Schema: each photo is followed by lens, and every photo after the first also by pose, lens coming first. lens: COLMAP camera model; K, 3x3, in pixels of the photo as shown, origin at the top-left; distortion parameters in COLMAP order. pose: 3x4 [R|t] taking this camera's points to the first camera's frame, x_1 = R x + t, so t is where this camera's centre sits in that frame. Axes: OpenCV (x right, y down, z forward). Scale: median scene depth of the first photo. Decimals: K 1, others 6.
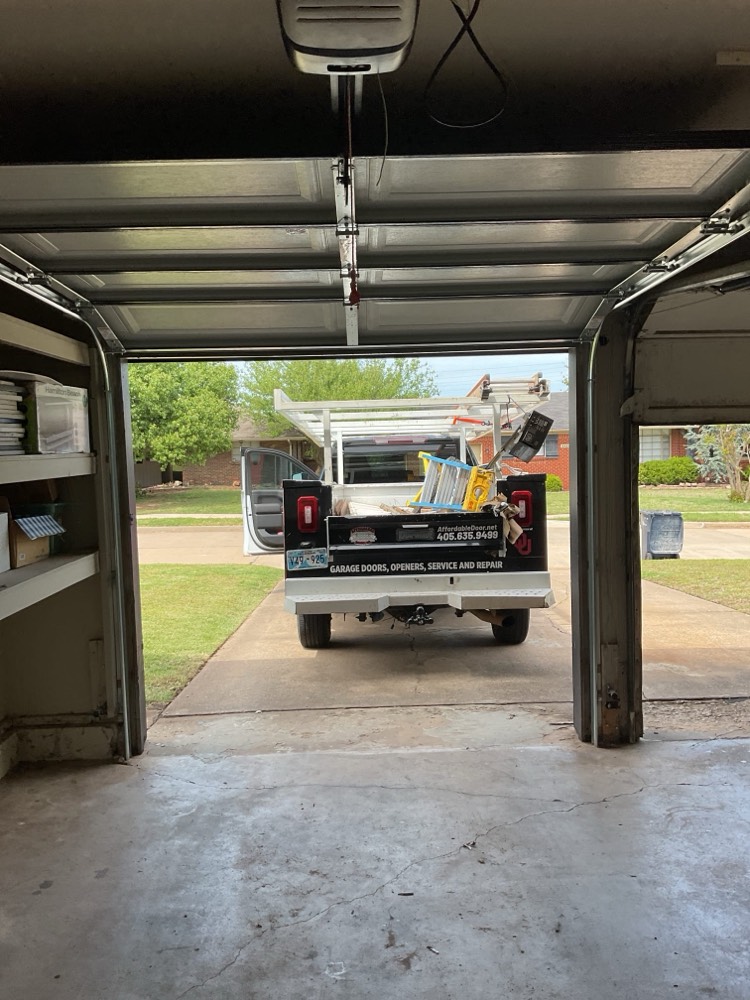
lens RADIAL K [[821.8, 0, 375.0], [0, 821.8, 500.0], [0, 0, 1]] dist [0.092485, -0.197057]
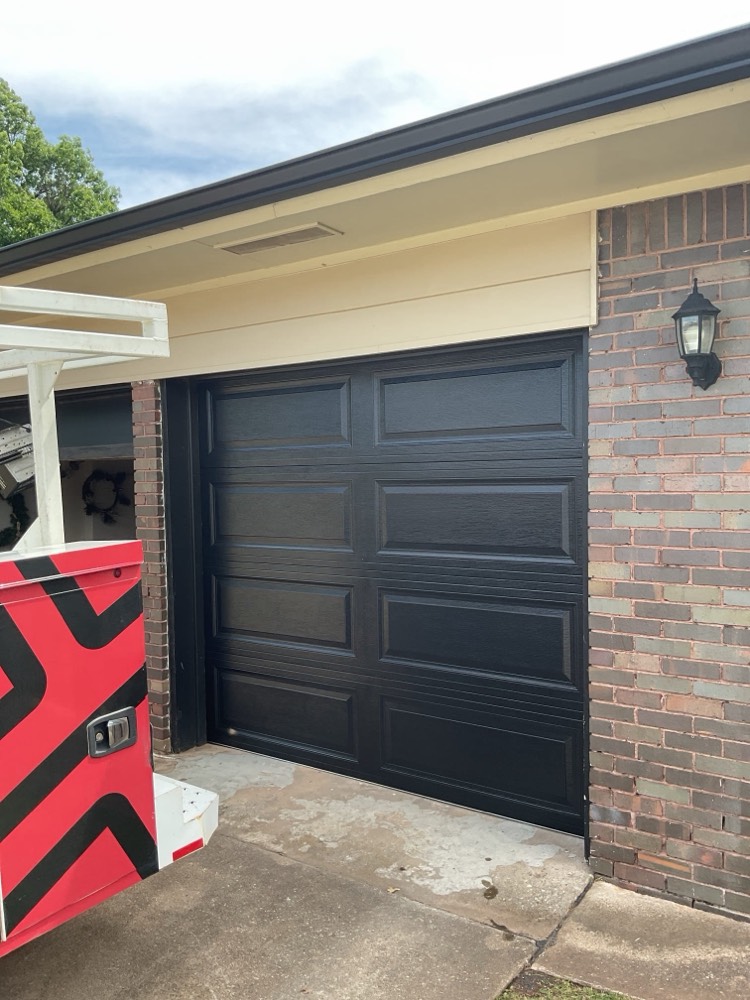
lens RADIAL K [[821.8, 0, 375.0], [0, 821.8, 500.0], [0, 0, 1]] dist [0.092485, -0.197057]
pose [[-0.794031, 0.015845, 0.607671, -0.480672], [0.076033, 0.994398, 0.073422, -0.070643], [-0.603103, 0.104502, -0.790788, 1.385684]]
